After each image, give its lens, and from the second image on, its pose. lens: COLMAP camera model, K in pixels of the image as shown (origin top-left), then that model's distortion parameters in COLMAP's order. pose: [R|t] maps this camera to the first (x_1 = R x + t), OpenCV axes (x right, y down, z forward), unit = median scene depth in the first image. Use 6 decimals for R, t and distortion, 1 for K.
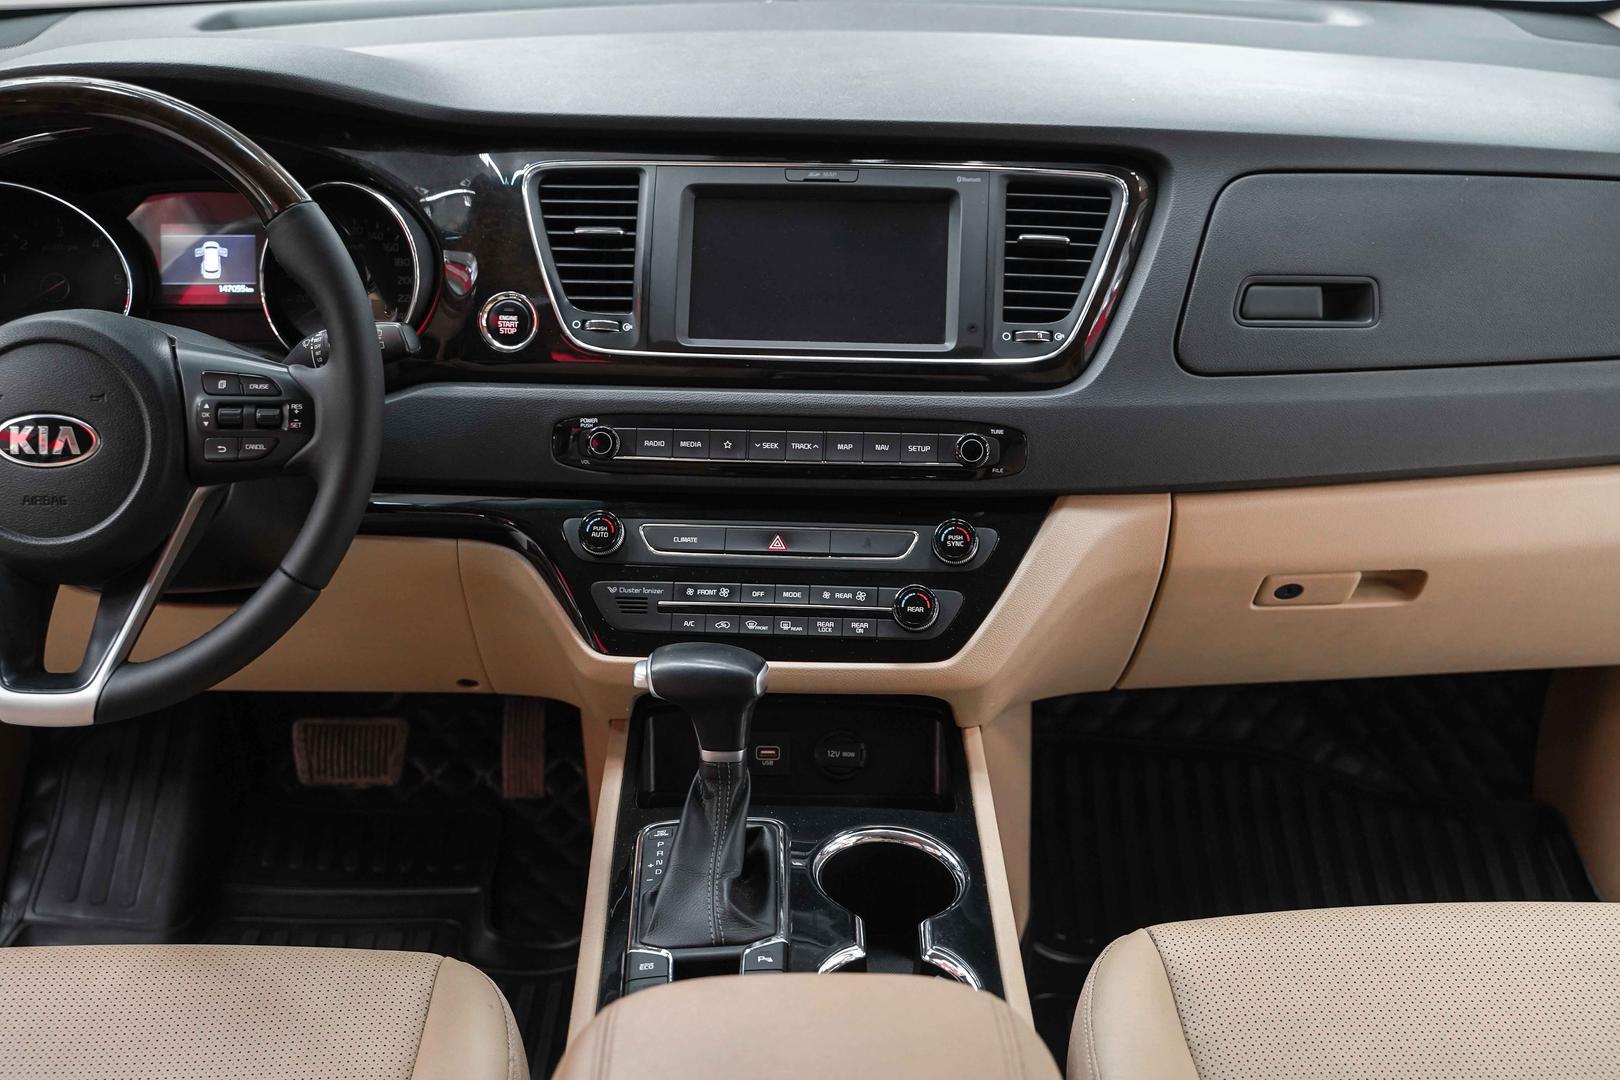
lens RADIAL K [[1936.7, 0, 815.2], [0, 1936.7, 541.8], [0, 0, 1]] dist [0.007154, 0.000000]
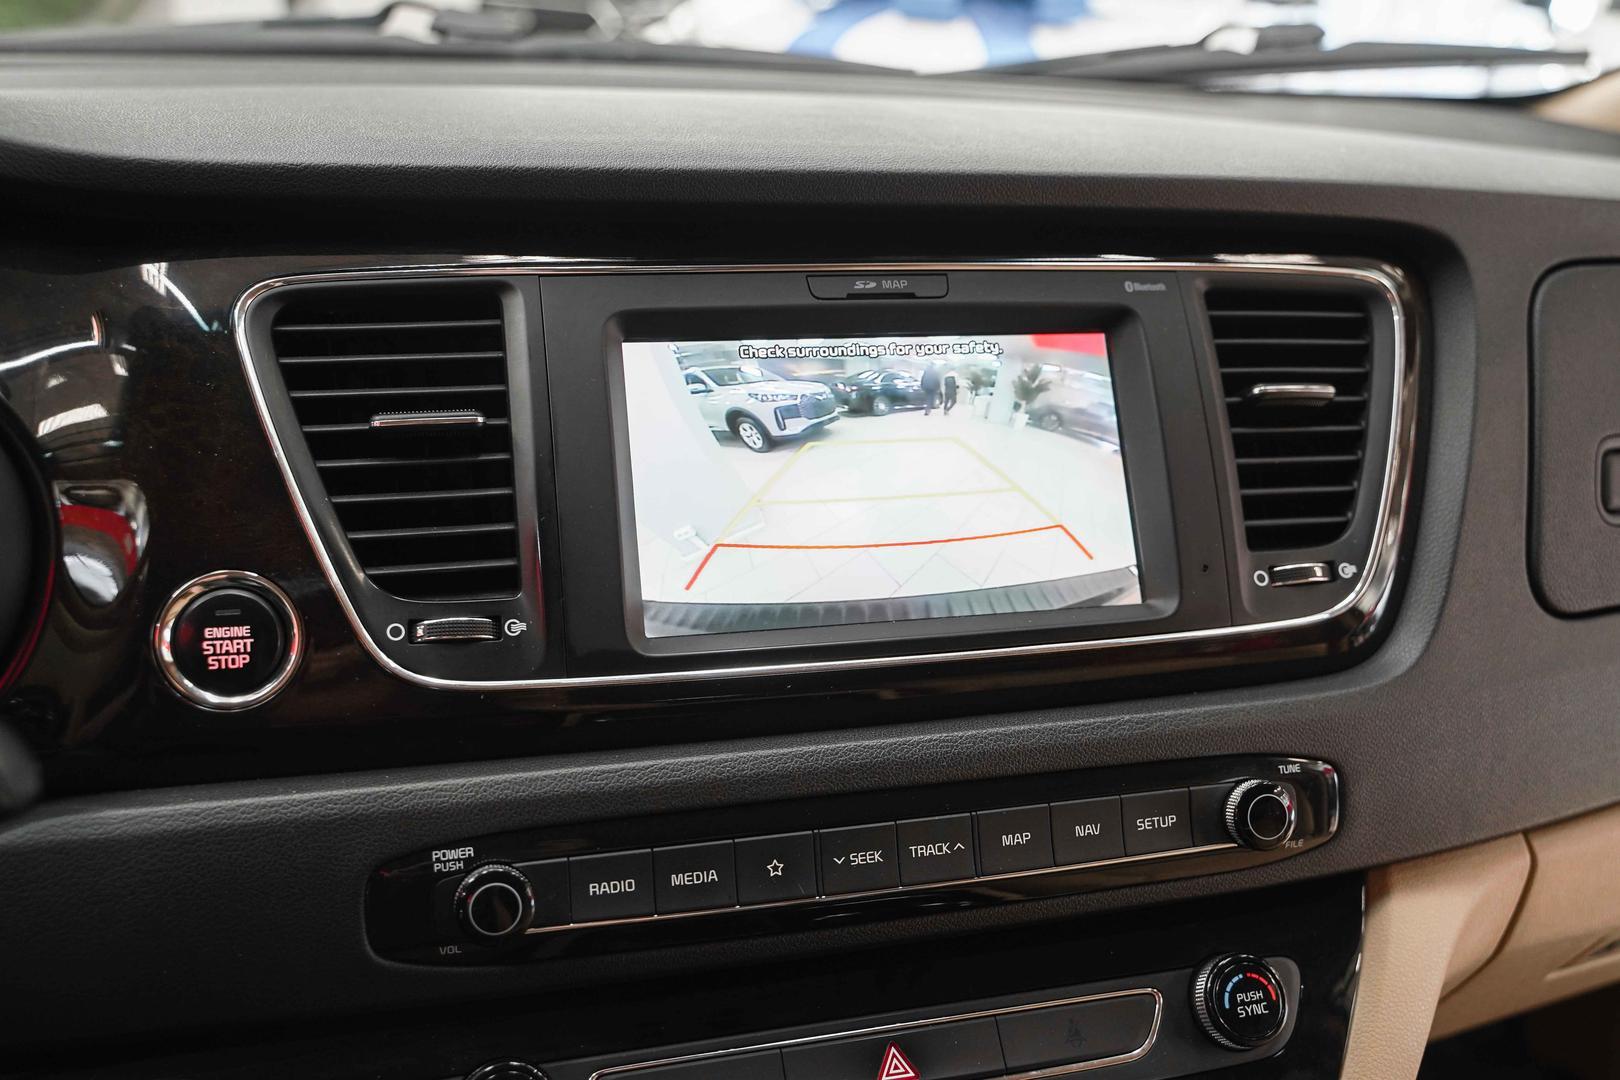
lens RADIAL K [[1528.8, 0, 816.5], [0, 1528.8, 529.5], [0, 0, 1]] dist [0.001284, 0.000000]
pose [[0.941133, -0.075081, 0.329592, -0.146925], [0.102528, 0.992493, -0.066674, -0.103037], [-0.322112, 0.096541, 0.941766, 0.644024]]
